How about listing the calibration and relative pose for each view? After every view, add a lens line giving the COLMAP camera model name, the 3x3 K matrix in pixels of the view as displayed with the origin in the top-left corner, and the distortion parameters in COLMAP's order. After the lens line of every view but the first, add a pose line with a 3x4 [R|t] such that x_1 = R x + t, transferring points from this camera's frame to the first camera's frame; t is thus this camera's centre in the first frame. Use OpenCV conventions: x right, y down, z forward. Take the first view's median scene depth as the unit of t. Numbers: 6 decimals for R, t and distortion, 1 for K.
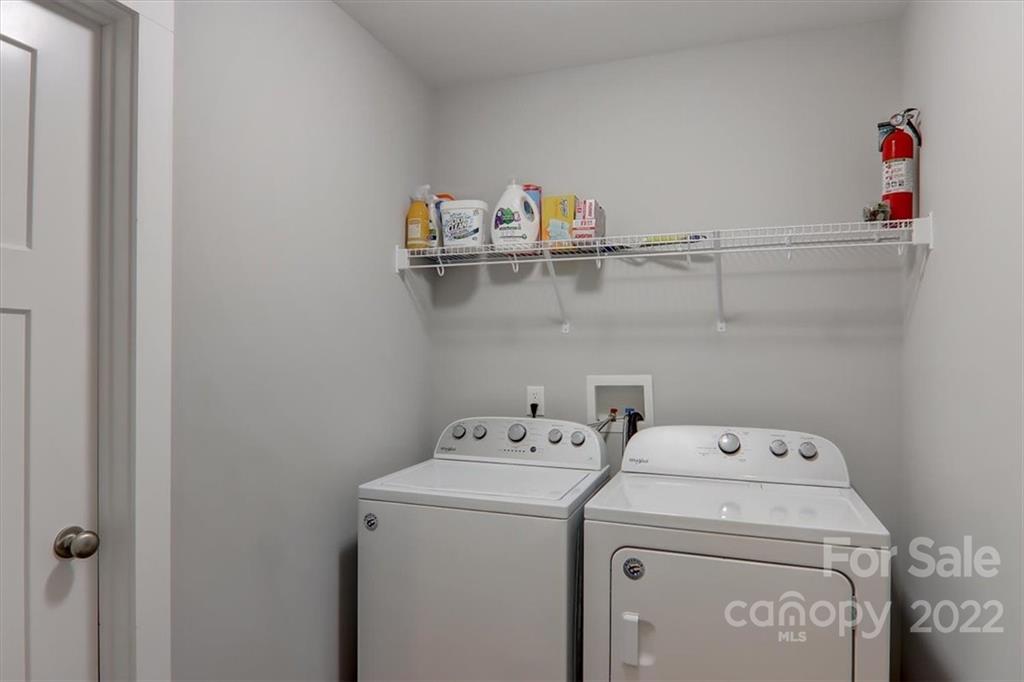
lens RADIAL K [[567.7, 0, 513.1], [0, 567.7, 347.1], [0, 0, 1]] dist [0.002672, -0.017248]
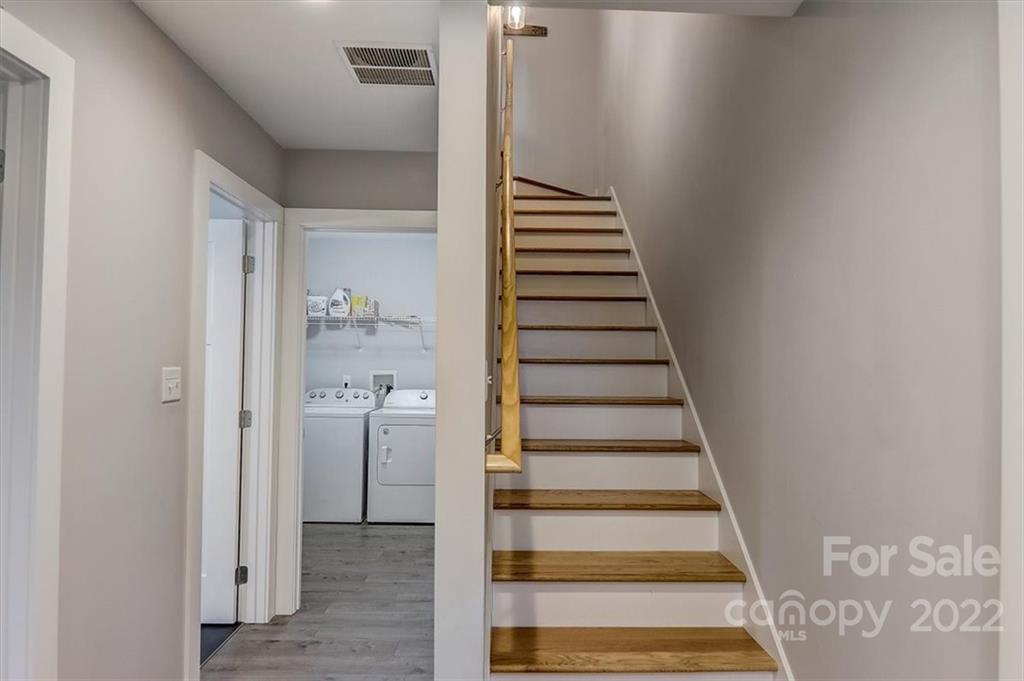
lens RADIAL K [[567.7, 0, 511.2], [0, 567.7, 345.9], [0, 0, 1]] dist [0.002672, -0.017248]
pose [[0.925213, 0.016846, 0.379073, -0.230556], [-0.013247, 0.999839, -0.012101, -0.032958], [-0.379216, 0.006174, 0.925288, -1.463679]]
